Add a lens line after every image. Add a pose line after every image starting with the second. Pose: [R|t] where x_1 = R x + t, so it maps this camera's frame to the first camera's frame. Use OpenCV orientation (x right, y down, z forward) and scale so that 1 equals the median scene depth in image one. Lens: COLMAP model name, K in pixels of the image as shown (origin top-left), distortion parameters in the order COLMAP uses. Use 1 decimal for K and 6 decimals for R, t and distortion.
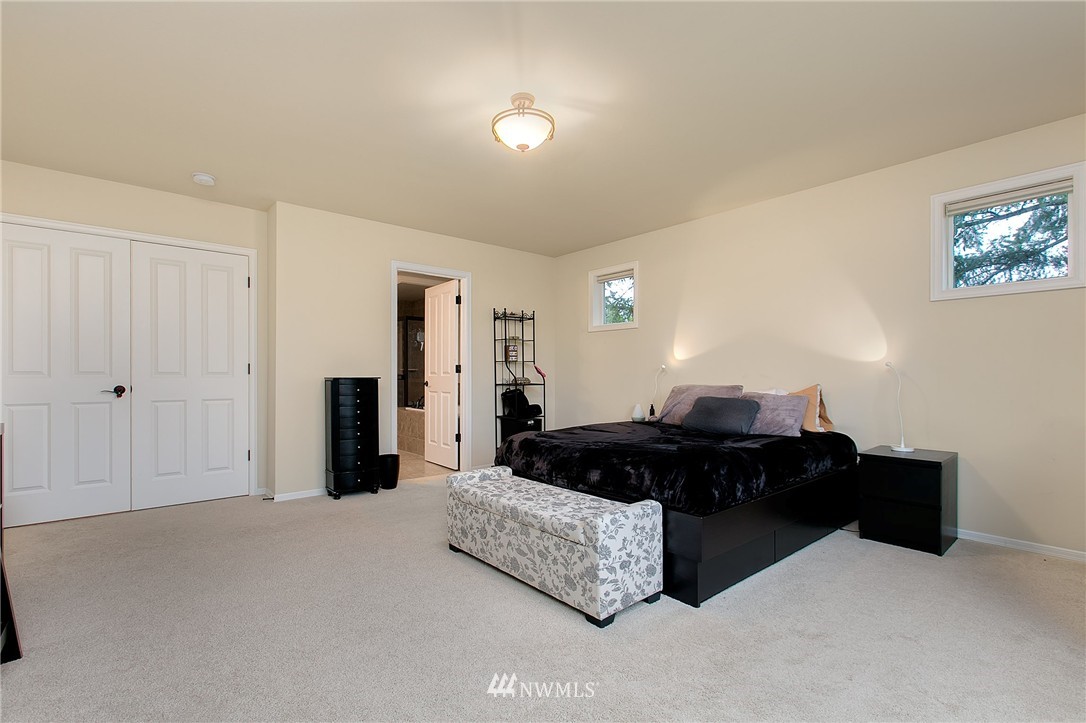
lens RADIAL K [[492.0, 0, 527.2], [0, 492.0, 372.5], [0, 0, 1]] dist [-0.000112, -0.000252]
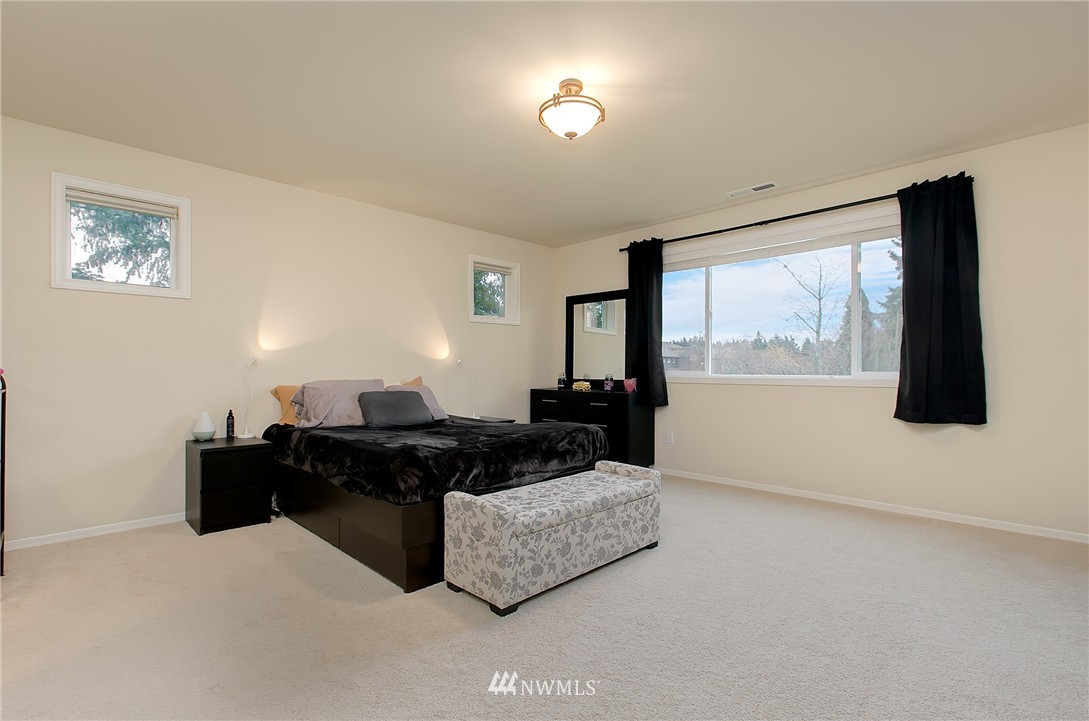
lens RADIAL K [[504.7, 0, 543.7], [0, 504.7, 367.4], [0, 0, 1]] dist [-0.016052, -0.000108]
pose [[-0.085577, 0.003245, 0.996326, -0.993611], [-0.000805, 0.999994, -0.003326, 0.006764], [-0.996331, -0.001087, -0.085574, 1.135601]]
